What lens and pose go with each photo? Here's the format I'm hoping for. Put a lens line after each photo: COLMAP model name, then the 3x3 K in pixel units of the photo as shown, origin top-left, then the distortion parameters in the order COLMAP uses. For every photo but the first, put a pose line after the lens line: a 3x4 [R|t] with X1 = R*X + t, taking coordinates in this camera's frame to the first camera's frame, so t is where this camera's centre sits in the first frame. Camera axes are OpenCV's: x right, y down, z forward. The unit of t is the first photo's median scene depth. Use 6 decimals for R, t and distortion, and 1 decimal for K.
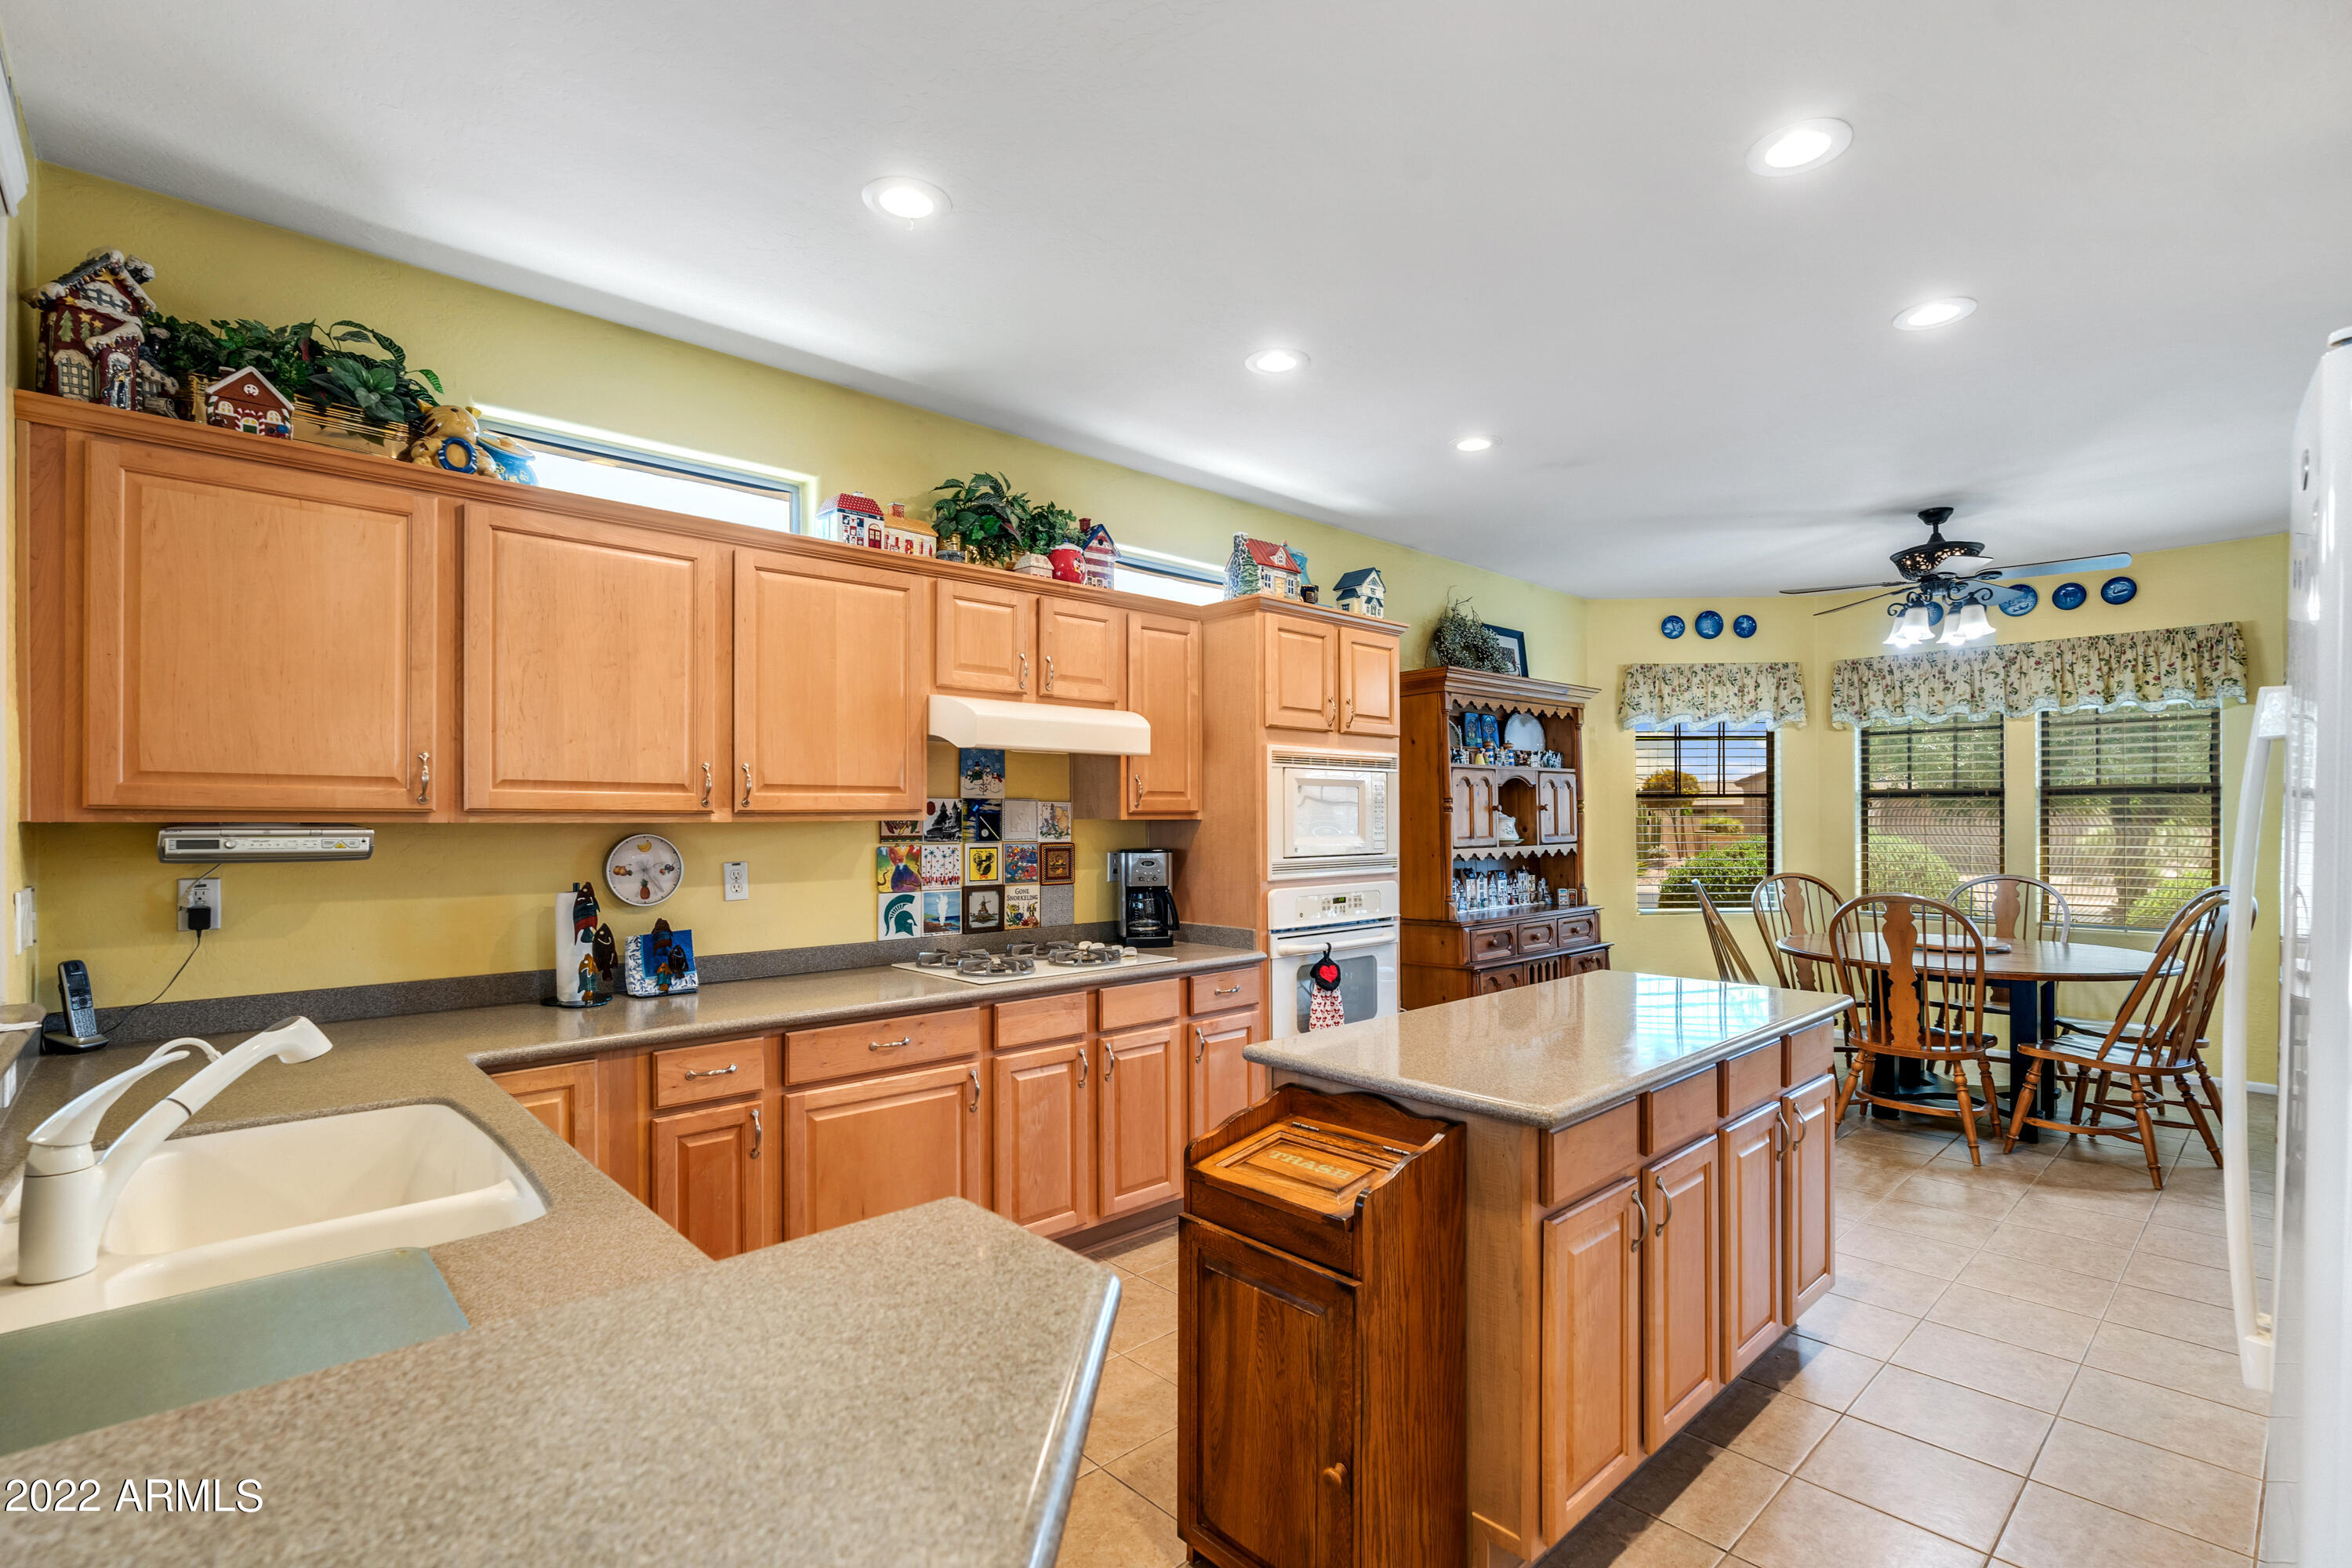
lens RADIAL K [[1071.6, 0, 1185.8], [0, 1071.6, 819.8], [0, 0, 1]] dist [-0.012895, 0.003462]
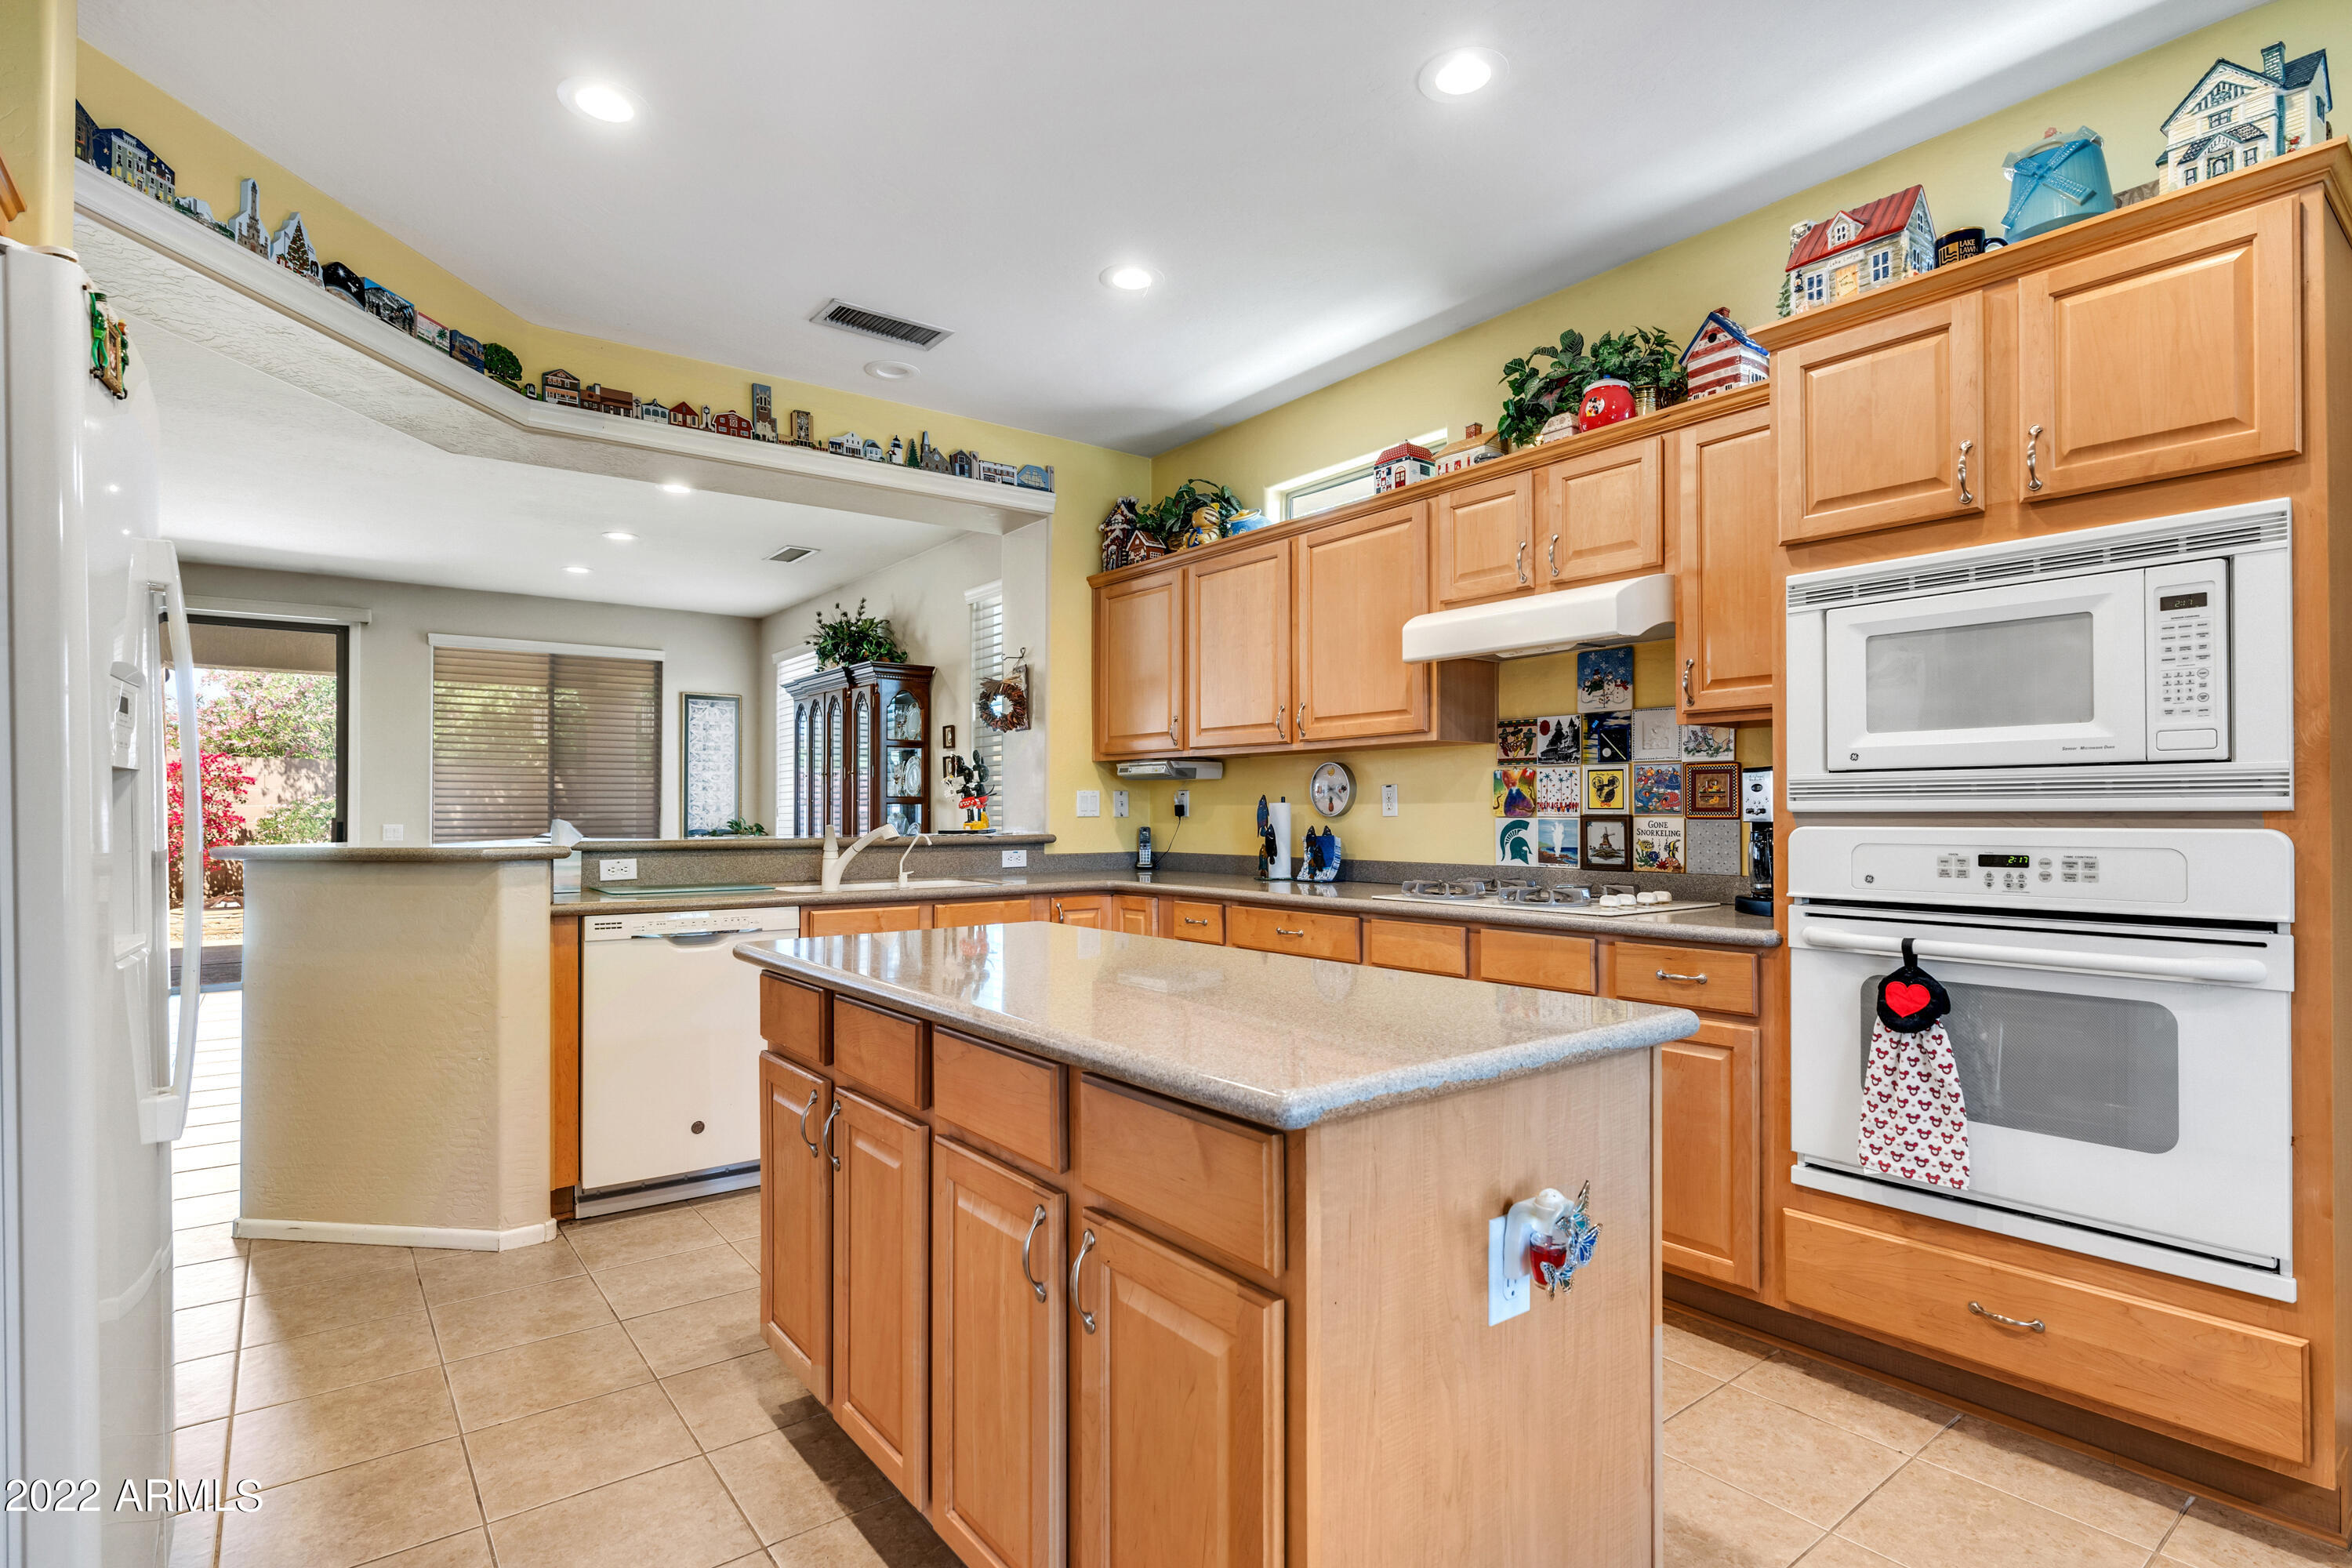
lens RADIAL K [[1130.0, 0, 1172.8], [0, 1130.0, 806.4], [0, 0, 1]] dist [-0.011194, 0.003994]
pose [[-0.079857, -0.002112, -0.996804, 0.723985], [-0.000103, 0.999998, -0.002111, 0.056608], [0.996806, -0.000066, -0.079857, 0.730560]]
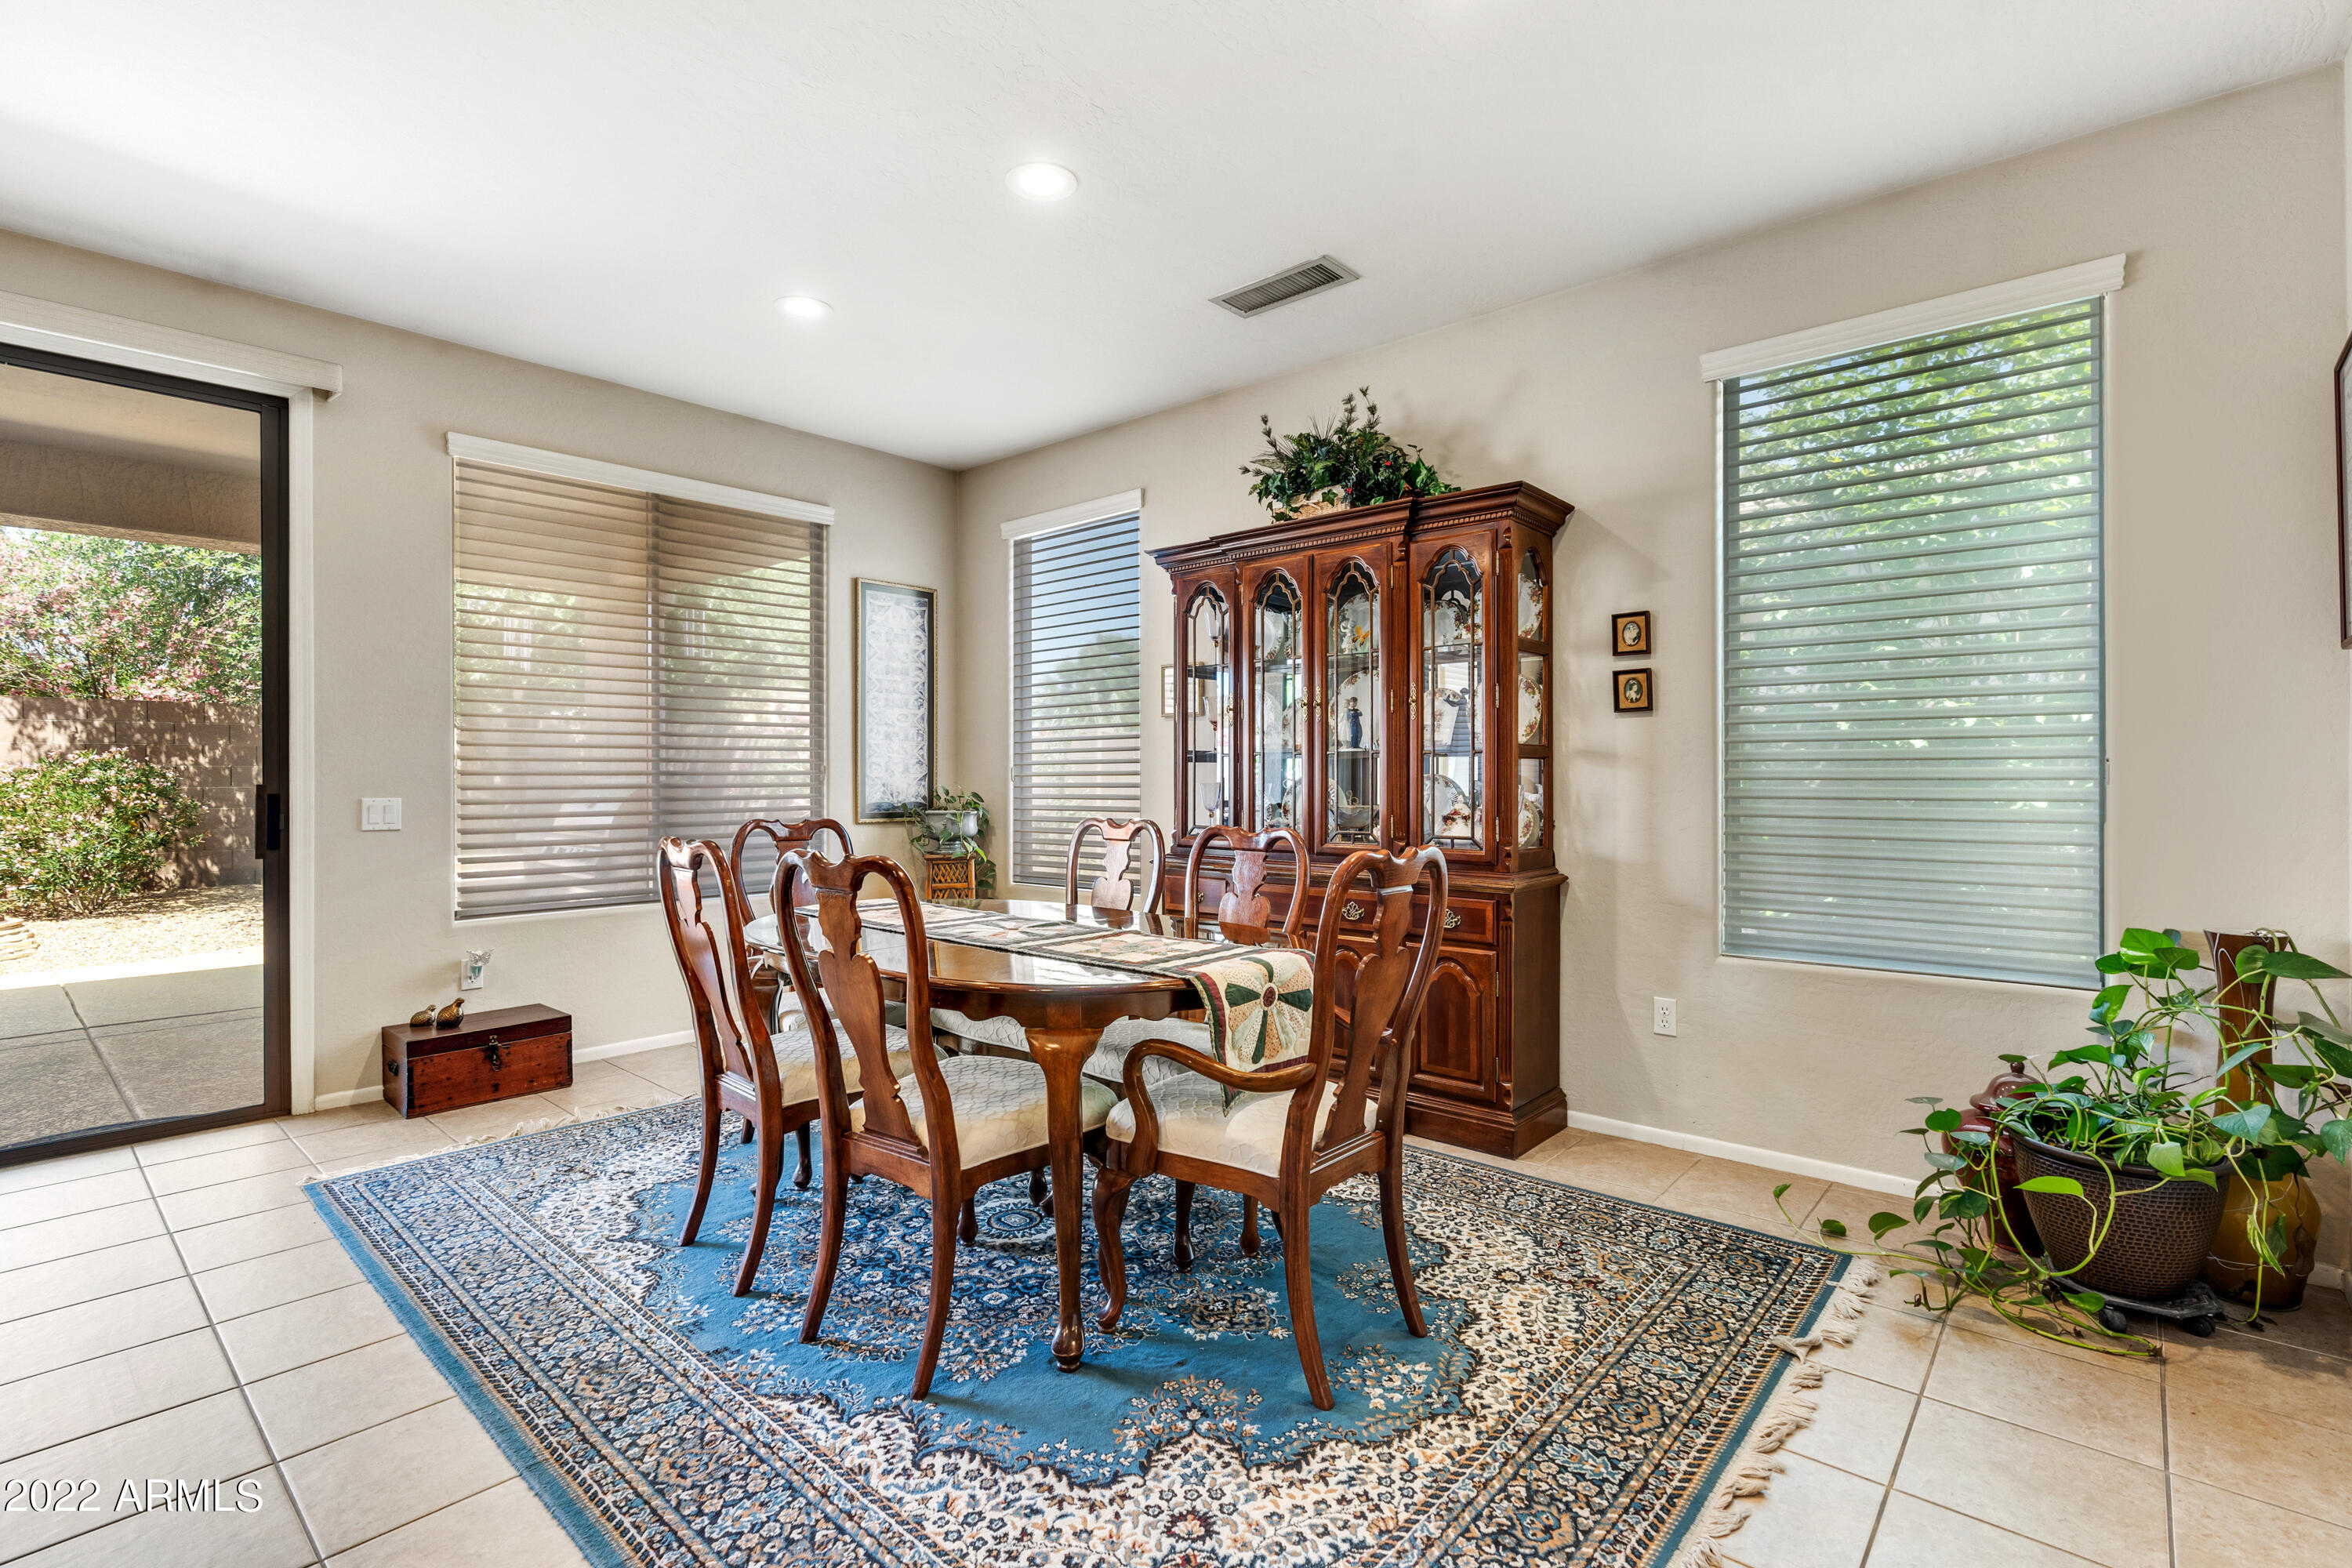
lens RADIAL K [[1071.6, 0, 1197.8], [0, 1071.6, 774.7], [0, 0, 1]] dist [-0.012895, 0.003462]
pose [[0.110552, 0.002235, -0.993868, -0.163200], [-0.001246, 0.999997, 0.002111, 0.061671], [0.993870, 0.001005, 0.110555, -0.229187]]
